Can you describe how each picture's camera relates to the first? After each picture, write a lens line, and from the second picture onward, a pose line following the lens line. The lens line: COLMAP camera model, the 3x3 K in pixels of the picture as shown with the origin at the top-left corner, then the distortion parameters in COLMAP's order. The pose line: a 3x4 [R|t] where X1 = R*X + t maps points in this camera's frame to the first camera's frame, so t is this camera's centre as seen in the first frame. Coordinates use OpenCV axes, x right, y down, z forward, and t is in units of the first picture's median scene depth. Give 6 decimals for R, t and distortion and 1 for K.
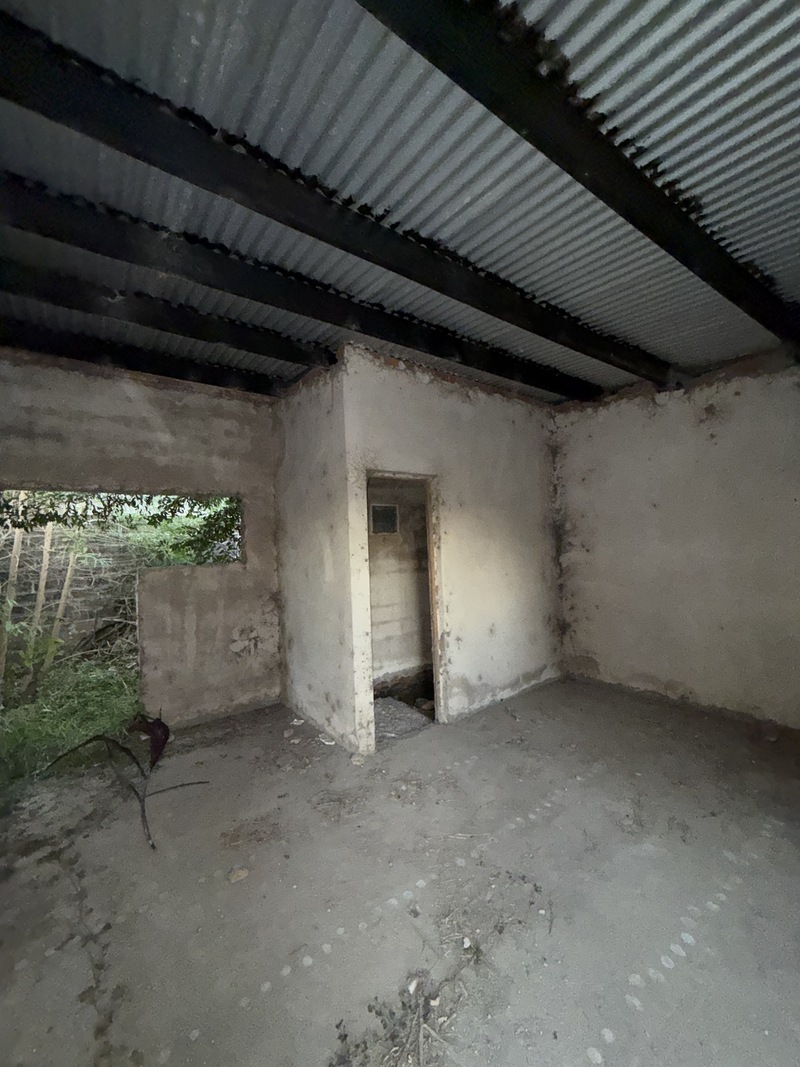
lens RADIAL K [[423.5, 0, 400.0], [0, 423.5, 533.5], [0, 0, 1]] dist [-0.001093, -0.000237]
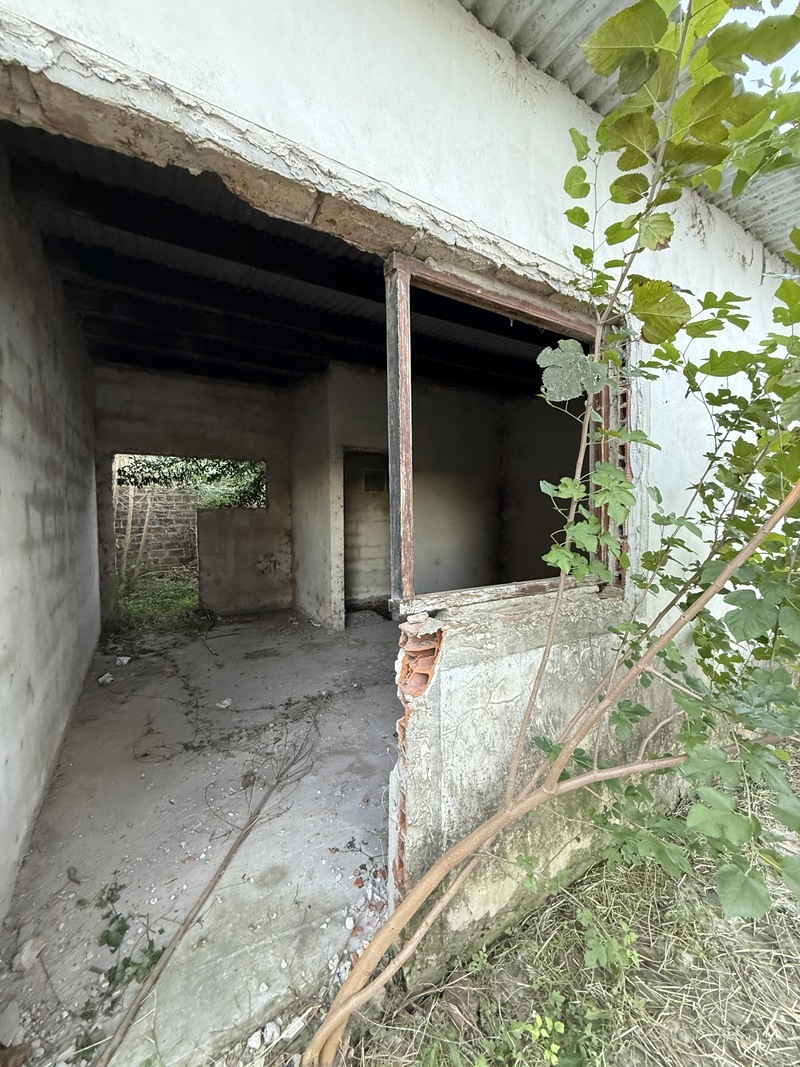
lens RADIAL K [[423.5, 0, 400.0], [0, 423.5, 533.5], [0, 0, 1]] dist [-0.001093, -0.000237]
pose [[0.995252, 0.039759, -0.088846, 0.222999], [-0.032131, 0.995803, 0.085694, 0.018862], [0.091880, -0.082432, 0.992352, -0.409565]]
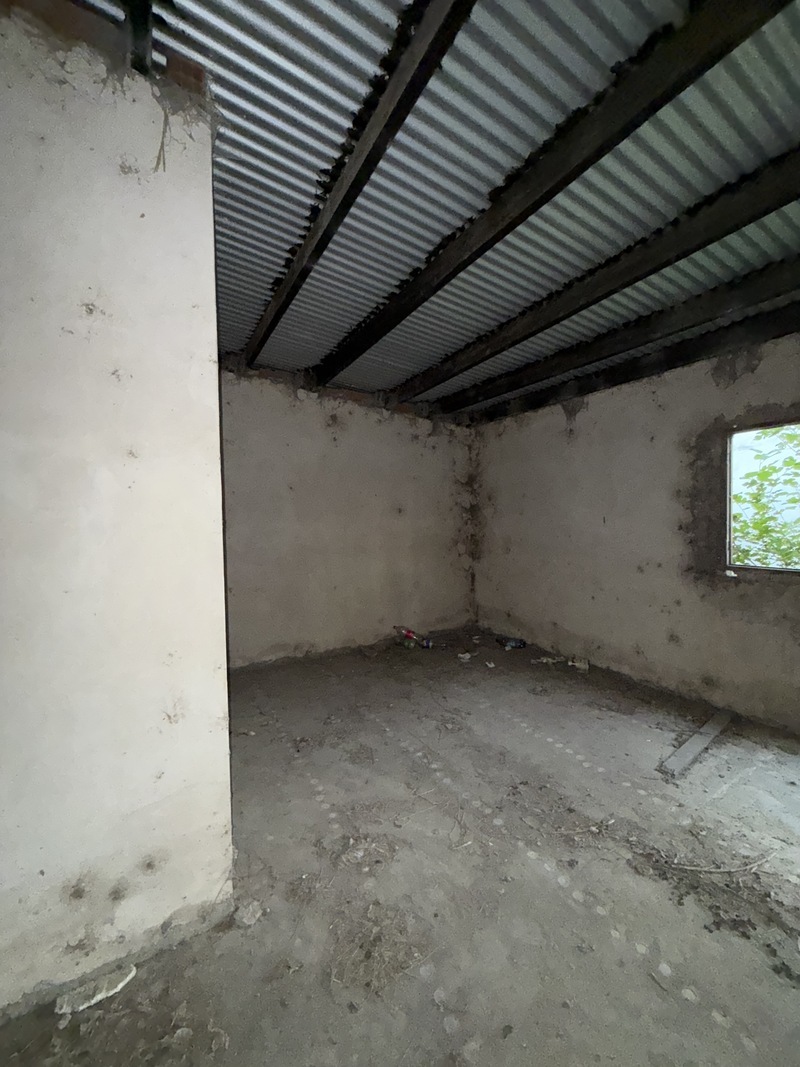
lens RADIAL K [[423.5, 0, 400.0], [0, 423.5, 533.5], [0, 0, 1]] dist [-0.001093, -0.000237]
pose [[0.103802, 0.003948, 0.994590, -0.477767], [-0.020450, 0.999789, -0.001835, 0.049807], [-0.994388, -0.020149, 0.103861, 0.612102]]
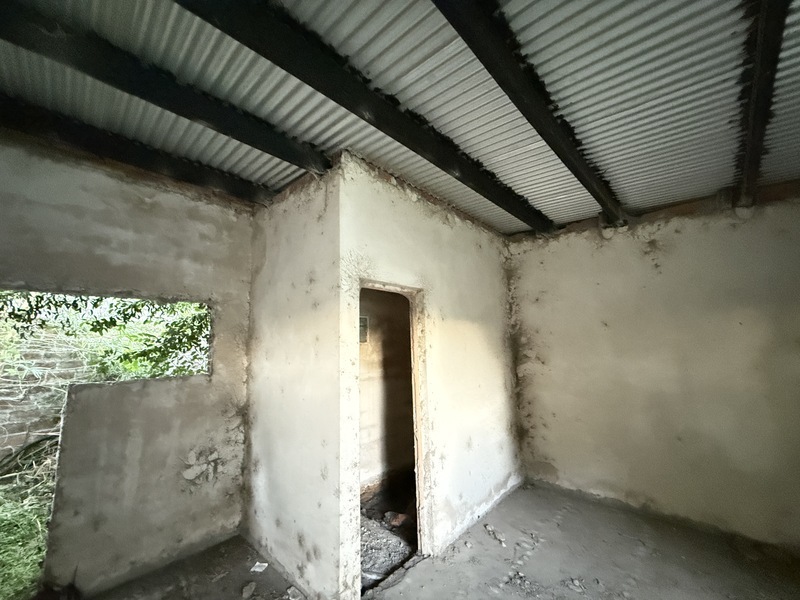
lens RADIAL K [[317.5, 0, 397.5], [0, 317.5, 300.1], [0, 0, 1]] dist [-0.001093, -0.000237]
pose [[0.985277, 0.039136, 0.166429, -0.095232], [-0.018741, 0.992304, -0.122397, -0.016155], [-0.169938, 0.117476, 0.978428, 0.259538]]
